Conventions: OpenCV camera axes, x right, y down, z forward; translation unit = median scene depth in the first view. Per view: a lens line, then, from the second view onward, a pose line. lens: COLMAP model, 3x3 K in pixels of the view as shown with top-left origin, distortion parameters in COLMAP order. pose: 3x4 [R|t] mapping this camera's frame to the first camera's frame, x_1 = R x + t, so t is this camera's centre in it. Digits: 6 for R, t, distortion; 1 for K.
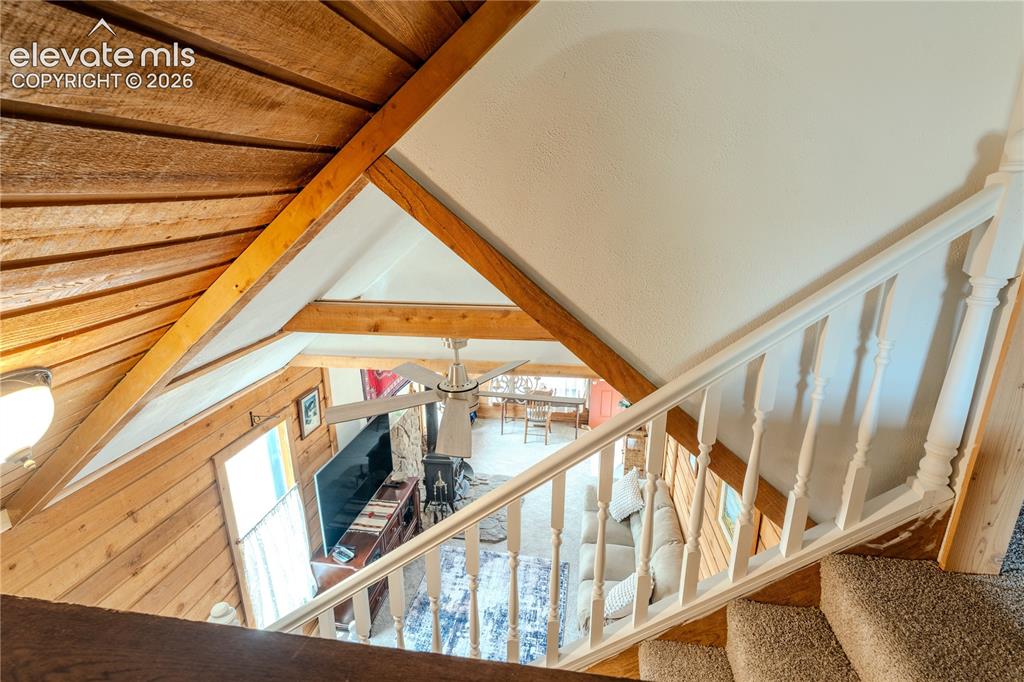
lens RADIAL K [[497.7, 0, 512.0], [0, 497.7, 341.0], [0, 0, 1]] dist [-0.003507, -0.000396]
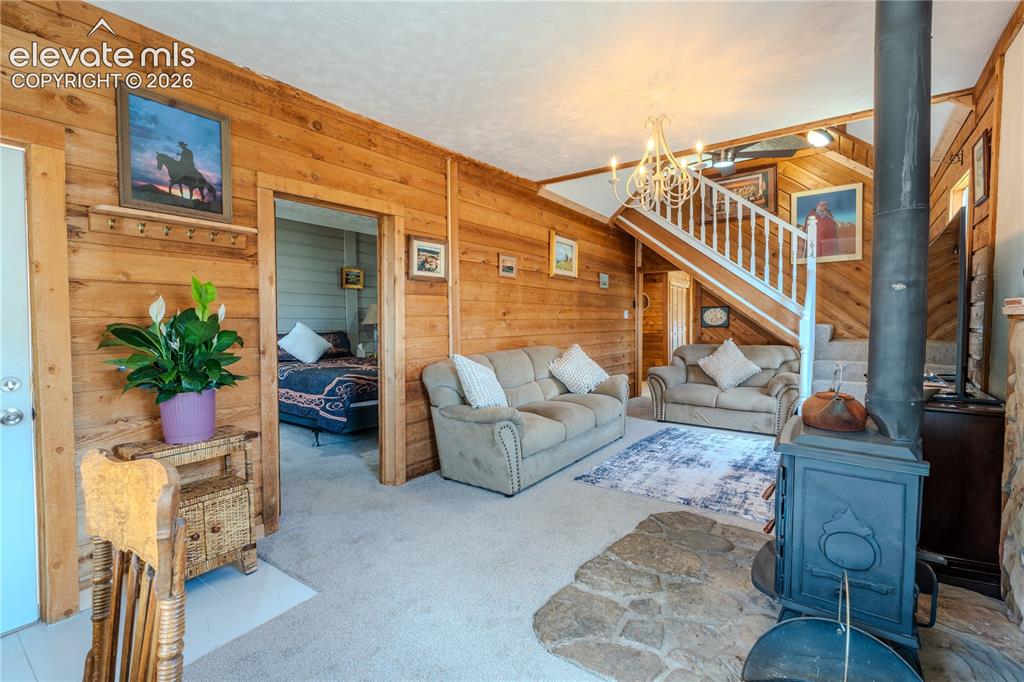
lens RADIAL K [[457.8, 0, 512.0], [0, 457.8, 341.0], [0, 0, 1]] dist [-0.003063, -0.000120]
pose [[-0.887705, 0.000066, 0.460413, -0.122586], [0.149239, 0.946050, 0.287605, 0.088328], [-0.435554, 0.324020, -0.839823, 1.848528]]
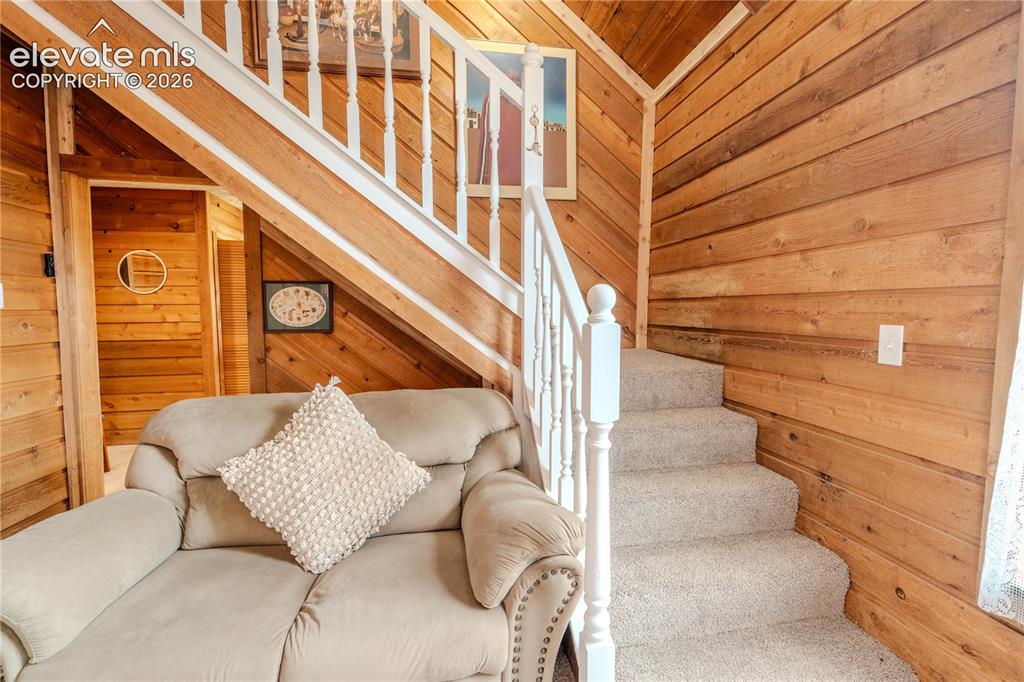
lens RADIAL K [[483.6, 0, 531.4], [0, 483.6, 342.7], [0, 0, 1]] dist [-0.001825, 0.000023]
pose [[-0.943201, 0.033950, -0.330482, -0.100823], [-0.084071, 0.937995, 0.336299, 0.346216], [0.321408, 0.344982, -0.881864, 0.958319]]
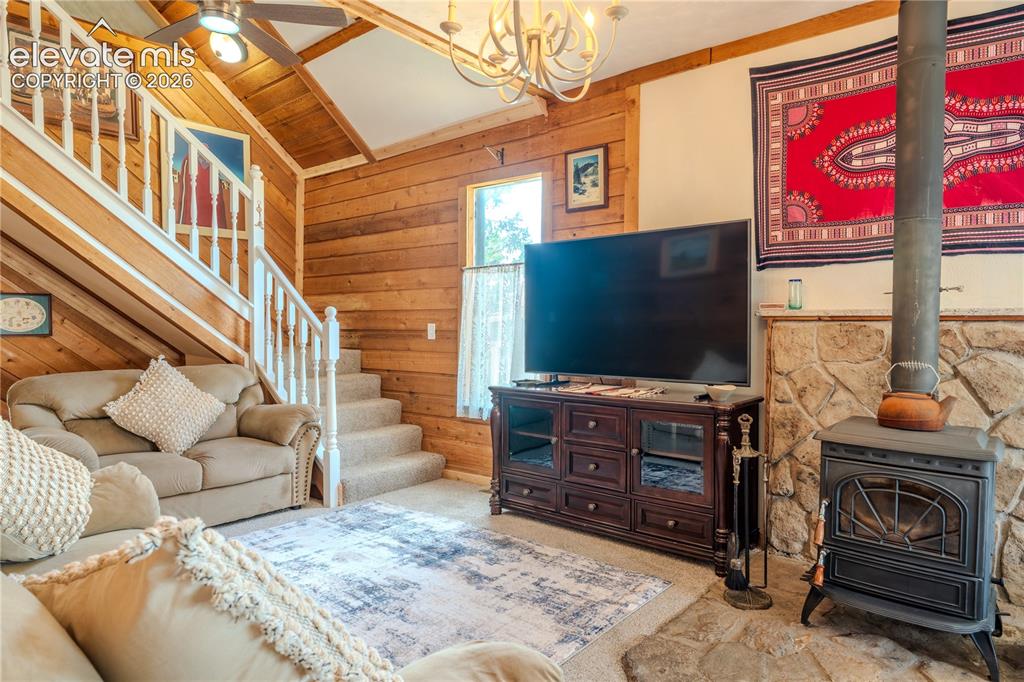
lens RADIAL K [[617.0, 0, 512.0], [0, 617.0, 341.0], [0, 0, 1]] dist [-0.003109, 0.000275]
pose [[-0.510119, 0.036656, -0.859322, 0.408910], [-0.237662, 0.954186, 0.181786, 0.225834], [0.826616, 0.296961, -0.478037, 1.380415]]
